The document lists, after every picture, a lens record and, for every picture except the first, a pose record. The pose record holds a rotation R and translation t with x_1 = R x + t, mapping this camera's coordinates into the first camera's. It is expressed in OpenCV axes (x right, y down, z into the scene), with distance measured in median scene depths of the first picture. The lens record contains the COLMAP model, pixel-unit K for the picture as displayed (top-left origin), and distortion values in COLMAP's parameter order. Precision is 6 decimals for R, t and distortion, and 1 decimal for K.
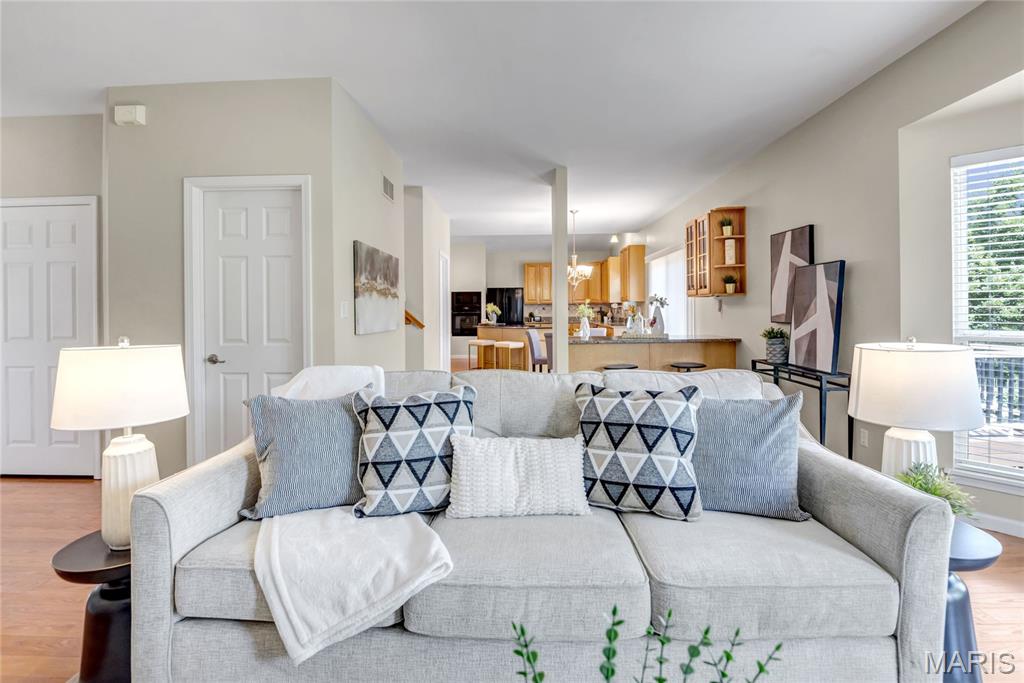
lens RADIAL K [[492.9, 0, 501.6], [0, 492.9, 310.6], [0, 0, 1]] dist [-0.002369, -0.000556]
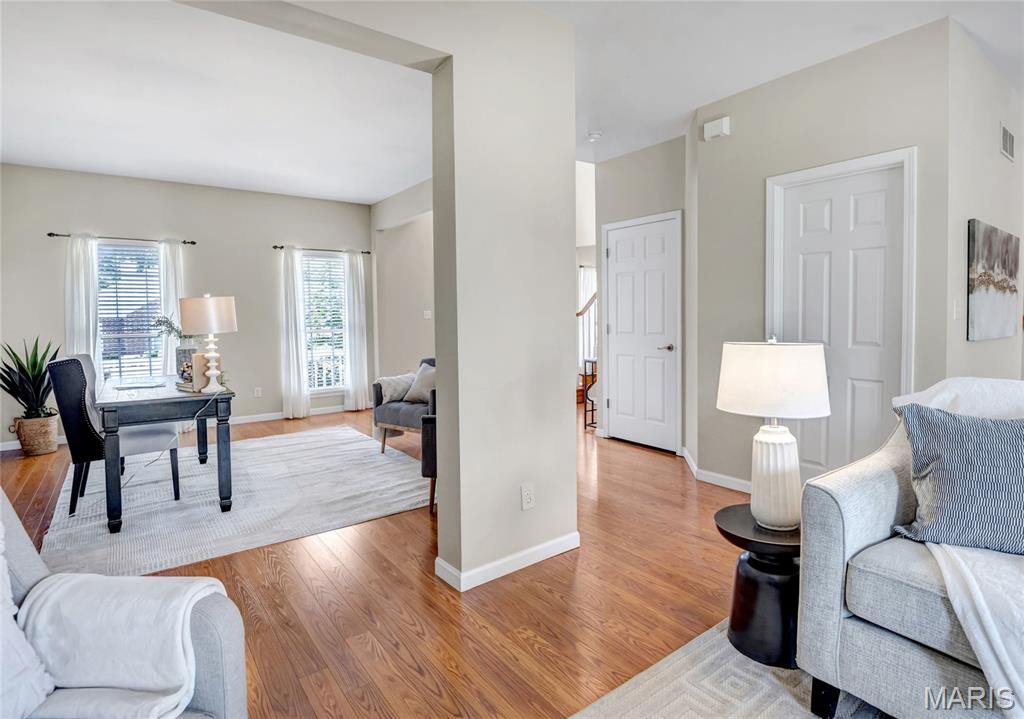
lens RADIAL K [[529.4, 0, 533.0], [0, 529.4, 337.9], [0, 0, 1]] dist [-0.006850, -0.002523]
pose [[0.654627, 0.036081, -0.755091, -0.238516], [0.002119, 0.998769, 0.049562, 0.003784], [0.755949, -0.034045, 0.653744, -0.146182]]
